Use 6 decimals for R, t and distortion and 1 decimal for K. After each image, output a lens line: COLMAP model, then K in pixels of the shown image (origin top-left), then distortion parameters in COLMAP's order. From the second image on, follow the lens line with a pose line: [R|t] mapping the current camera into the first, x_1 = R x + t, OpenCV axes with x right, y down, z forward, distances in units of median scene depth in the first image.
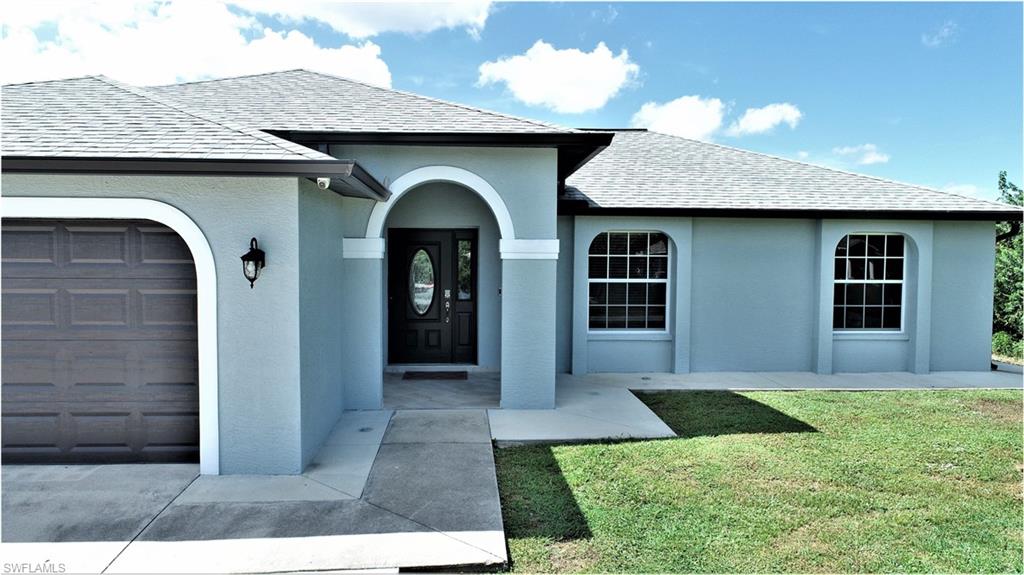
lens RADIAL K [[698.7, 0, 477.1], [0, 698.7, 288.7], [0, 0, 1]] dist [-0.002441, -0.001029]
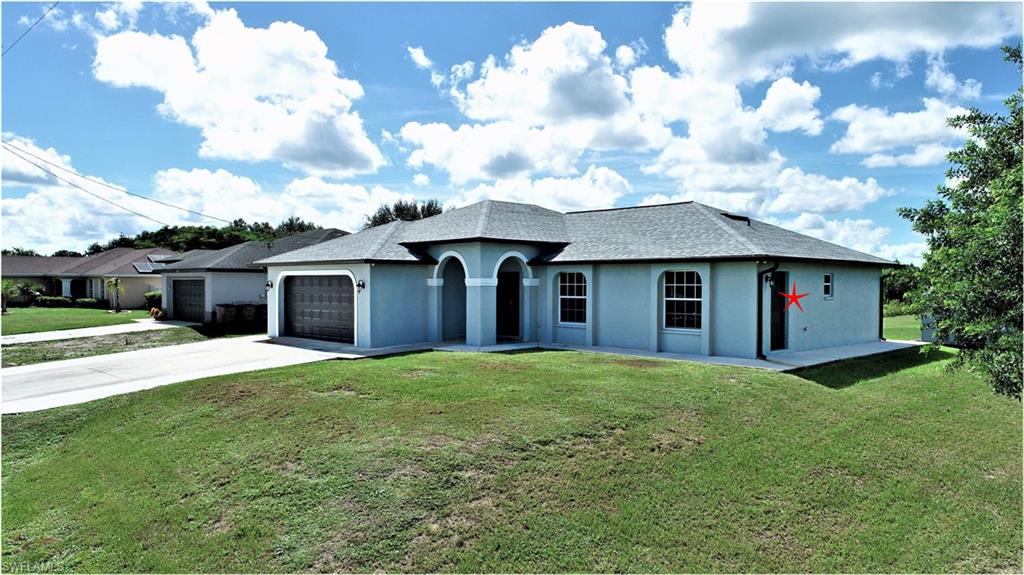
lens RADIAL K [[760.7, 0, 512.0], [0, 760.7, 287.5], [0, 0, 1]] dist [-0.005515, -0.004506]
pose [[0.649578, 0.000623, -0.760295, 1.729613], [-0.032112, 0.999130, -0.026617, 0.023977], [0.759617, 0.041704, 0.649032, -0.513595]]
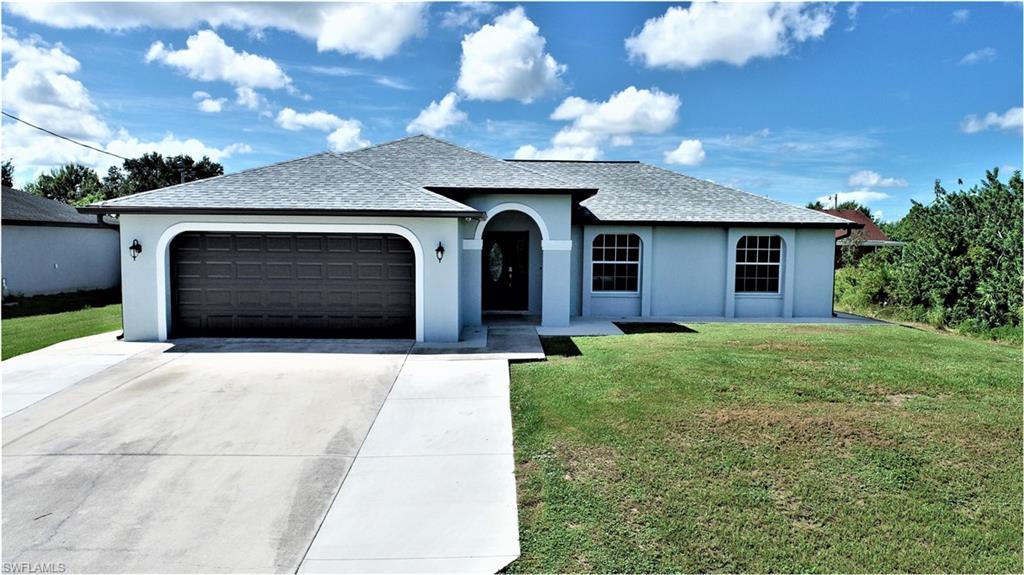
lens RADIAL K [[760.7, 0, 512.0], [0, 760.7, 287.5], [0, 0, 1]] dist [-0.005515, -0.004506]
pose [[0.999989, 0.004522, 0.001438, -0.040193], [-0.004543, 0.999876, 0.015094, 0.022981], [-0.001369, -0.015100, 0.999885, -0.867272]]
